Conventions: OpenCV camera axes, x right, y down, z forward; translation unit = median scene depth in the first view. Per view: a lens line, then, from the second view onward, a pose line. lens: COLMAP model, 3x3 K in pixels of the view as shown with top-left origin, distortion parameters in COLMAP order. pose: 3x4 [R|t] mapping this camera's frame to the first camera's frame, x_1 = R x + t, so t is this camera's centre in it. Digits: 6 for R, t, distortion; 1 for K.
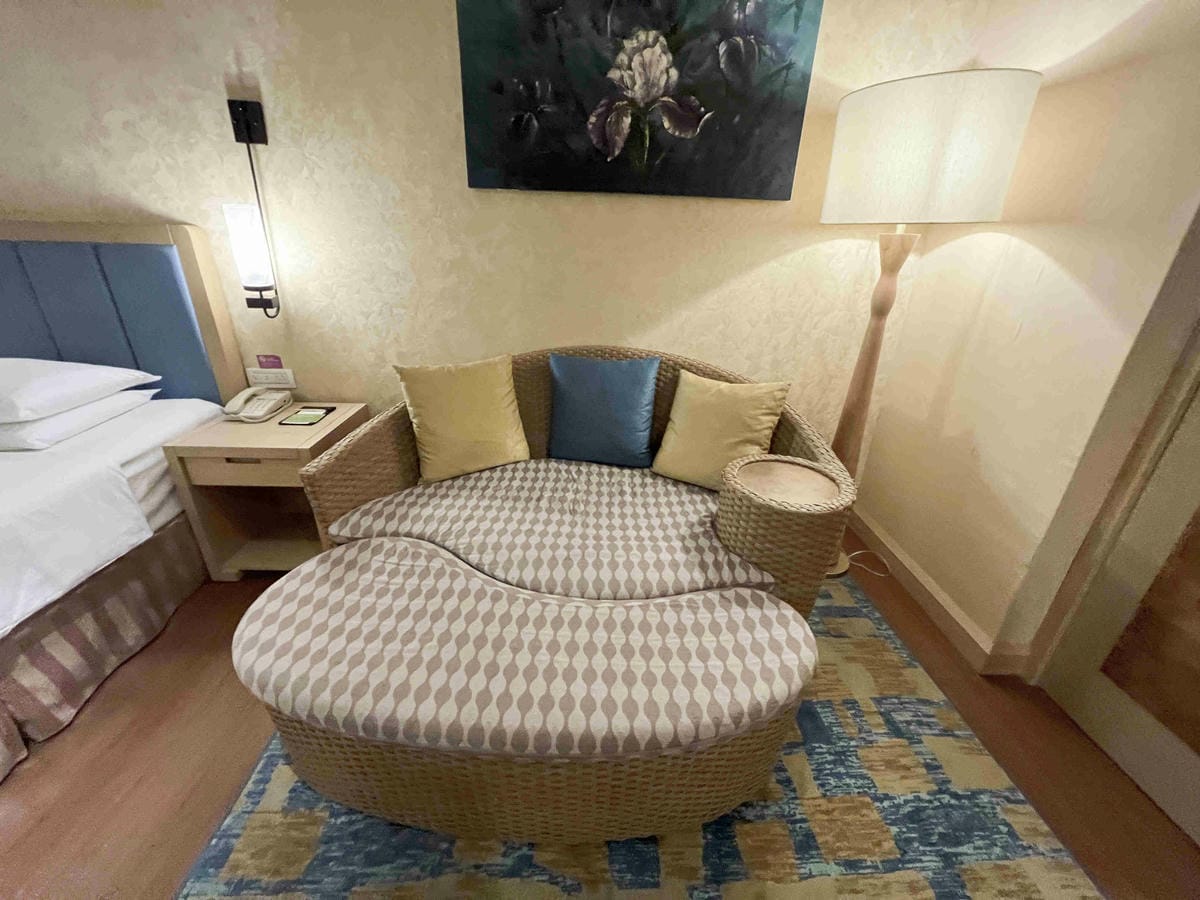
lens RADIAL K [[481.8, 0, 600.0], [0, 481.8, 450.0], [0, 0, 1]] dist [-0.003350, 0.000828]
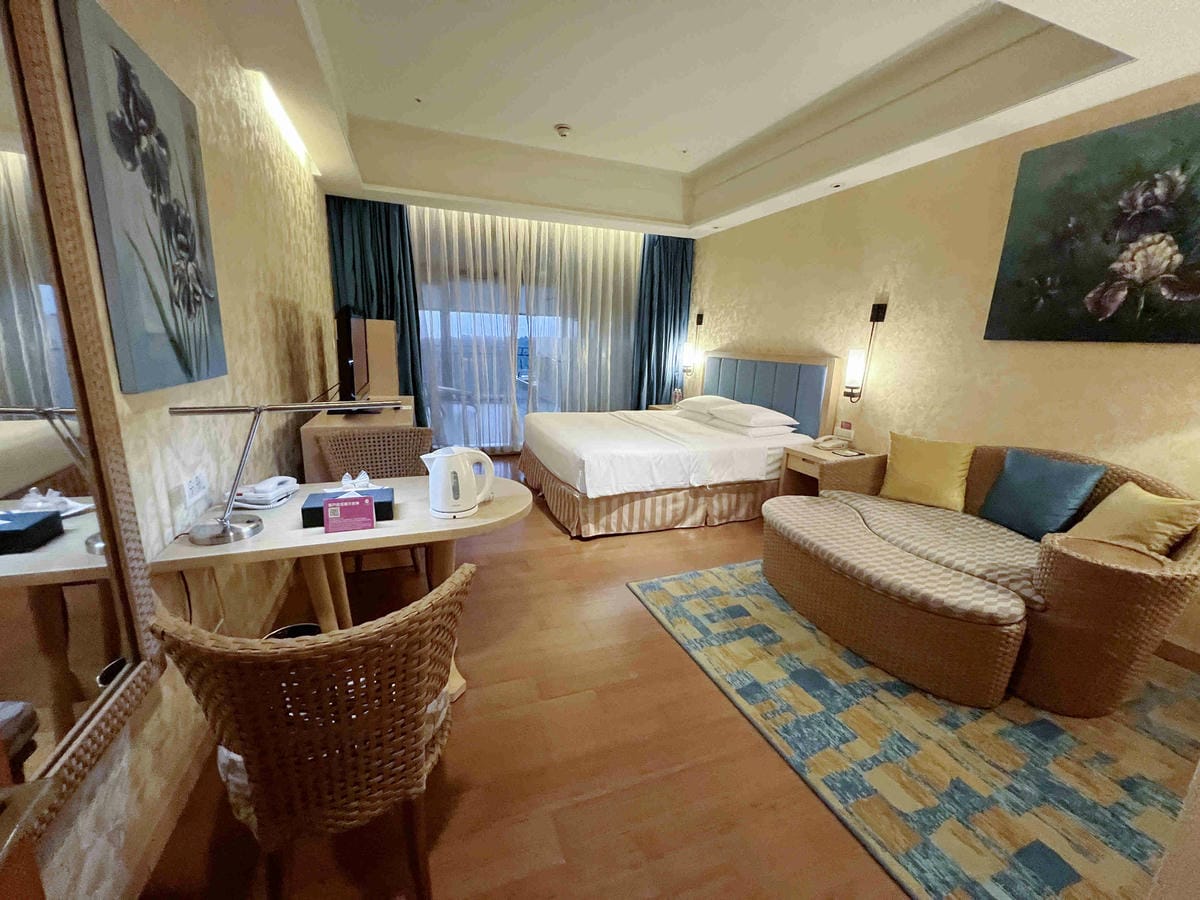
lens RADIAL K [[481.8, 0, 600.0], [0, 481.8, 450.0], [0, 0, 1]] dist [-0.003350, 0.000828]
pose [[0.345527, 0.194196, -0.918095, 0.882683], [-0.400460, 0.915310, 0.042893, 0.253999], [0.848671, 0.352840, 0.394032, -0.634512]]
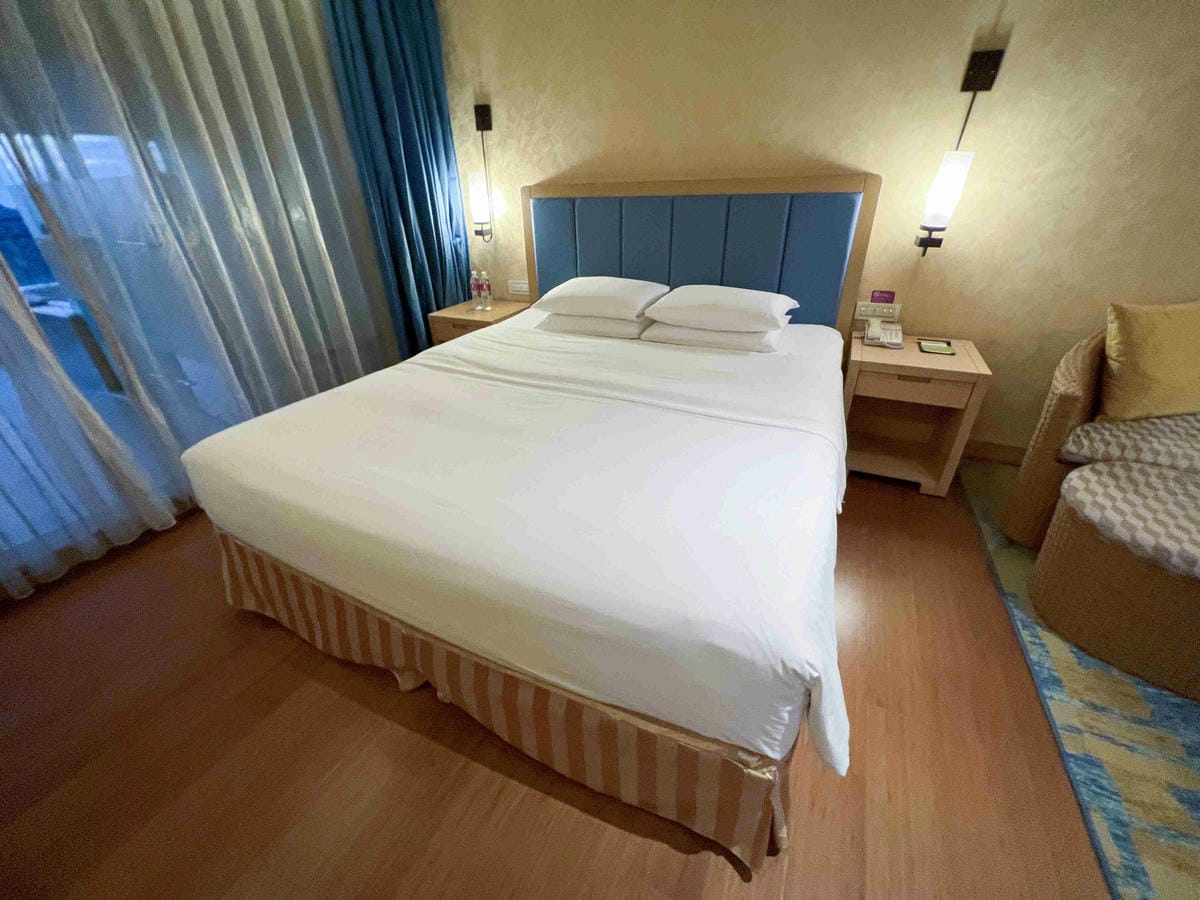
lens RADIAL K [[481.8, 0, 600.0], [0, 481.8, 450.0], [0, 0, 1]] dist [-0.003350, 0.000828]
pose [[0.891911, 0.170588, -0.418801, -0.911286], [-0.134914, 0.984322, 0.113616, 0.163809], [0.431617, -0.044833, 0.900942, -0.404094]]
